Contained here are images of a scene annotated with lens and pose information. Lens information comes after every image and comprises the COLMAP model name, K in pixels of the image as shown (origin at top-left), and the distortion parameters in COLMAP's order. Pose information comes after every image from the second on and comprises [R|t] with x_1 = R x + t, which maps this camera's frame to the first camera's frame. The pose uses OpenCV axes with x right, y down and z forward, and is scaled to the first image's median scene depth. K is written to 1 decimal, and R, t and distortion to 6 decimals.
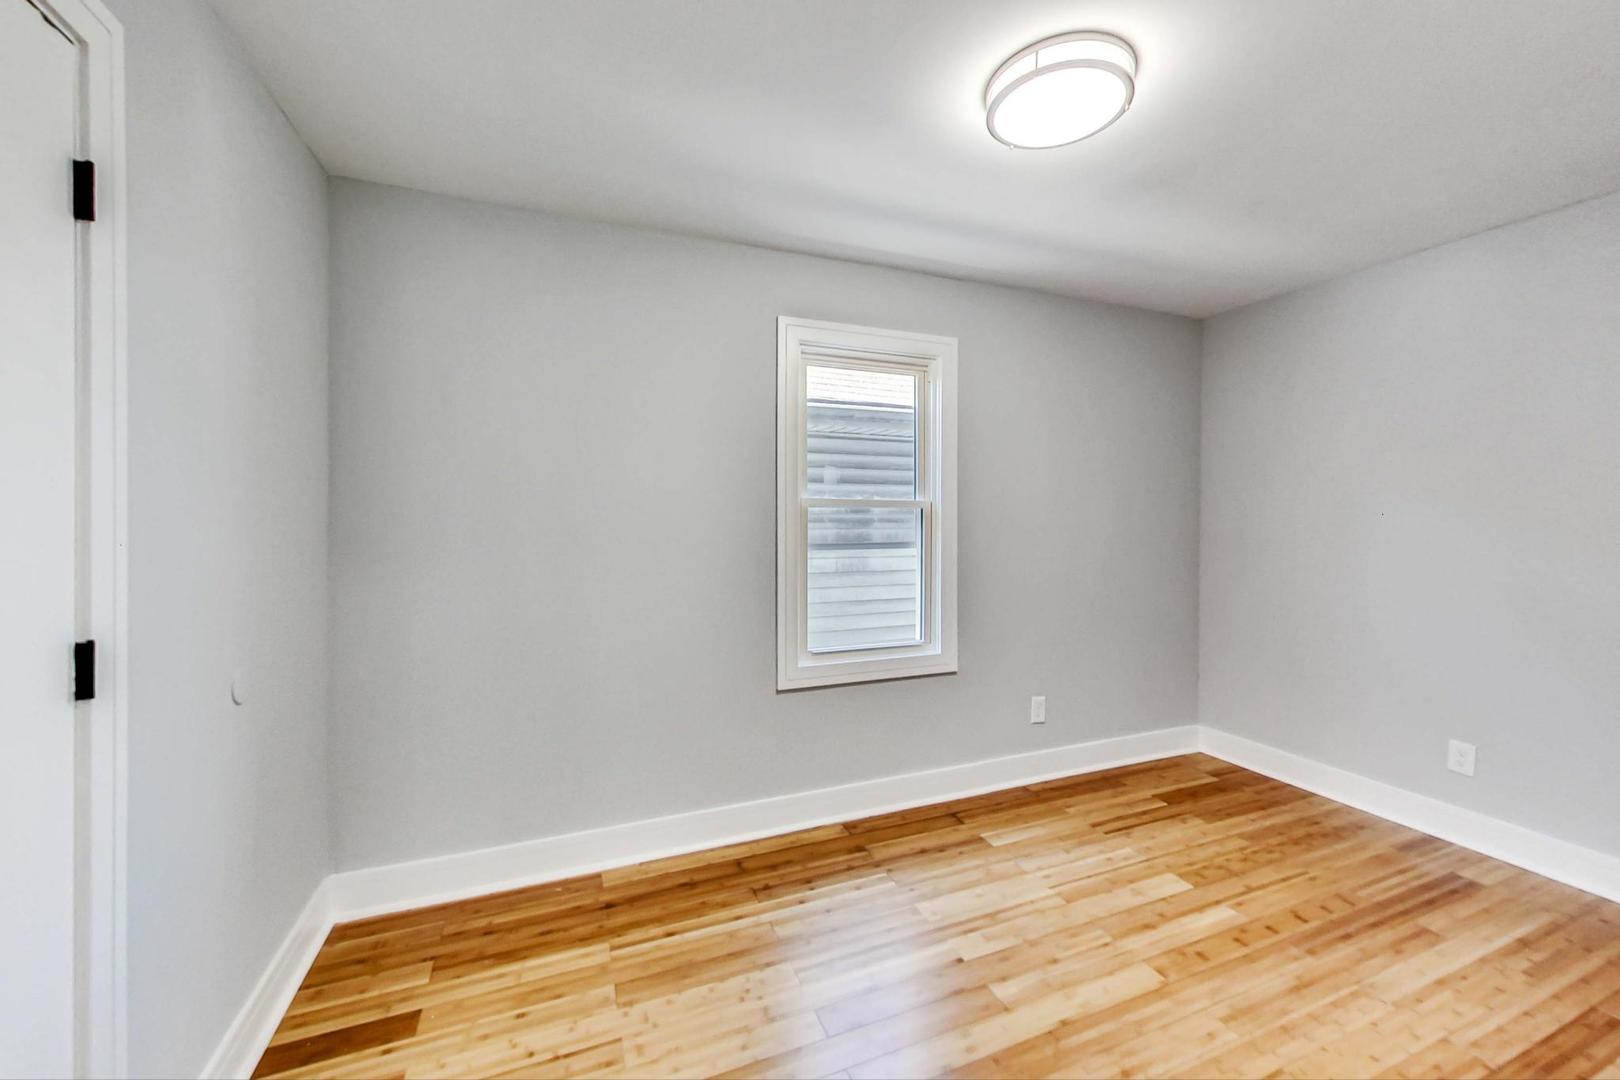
lens RADIAL K [[628.2, 0, 808.0], [0, 628.2, 529.0], [0, 0, 1]] dist [-0.003125, 0.000131]
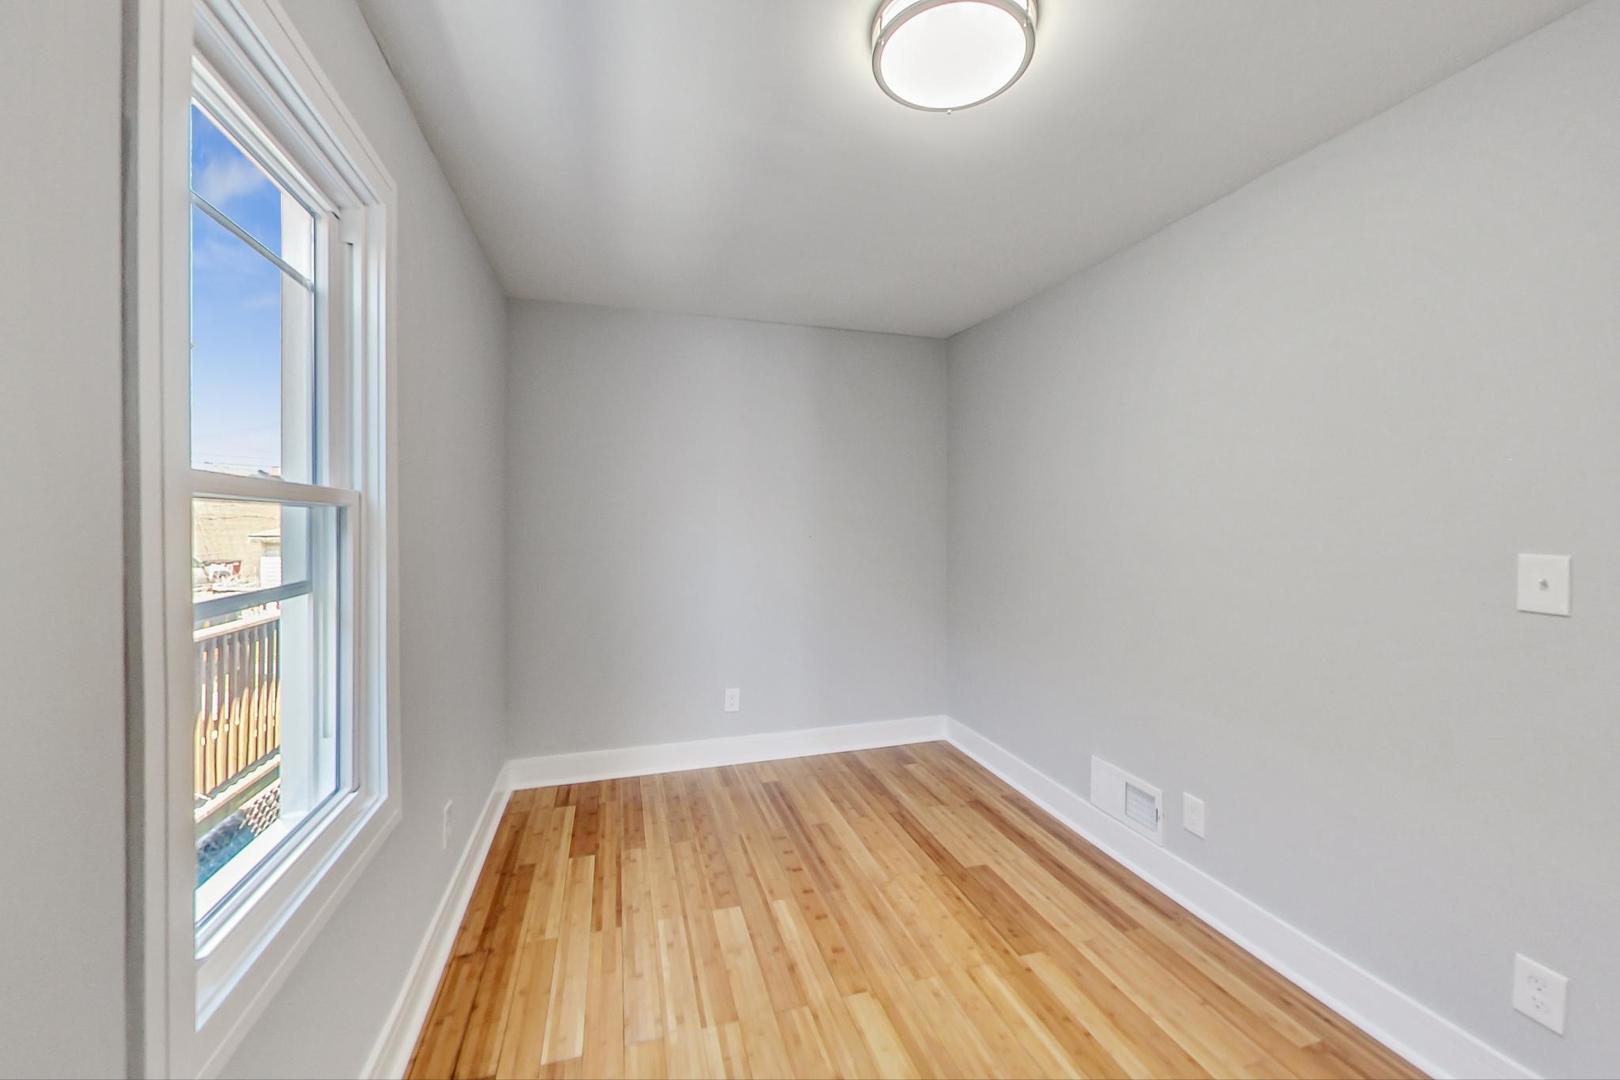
lens RADIAL K [[628.2, 0, 808.2], [0, 628.2, 531.2], [0, 0, 1]] dist [-0.003125, 0.000131]
pose [[0.066448, -0.012378, 0.997713, -0.312062], [0.011382, 0.999867, 0.011647, -0.016025], [-0.997725, 0.010582, 0.066580, 0.766406]]
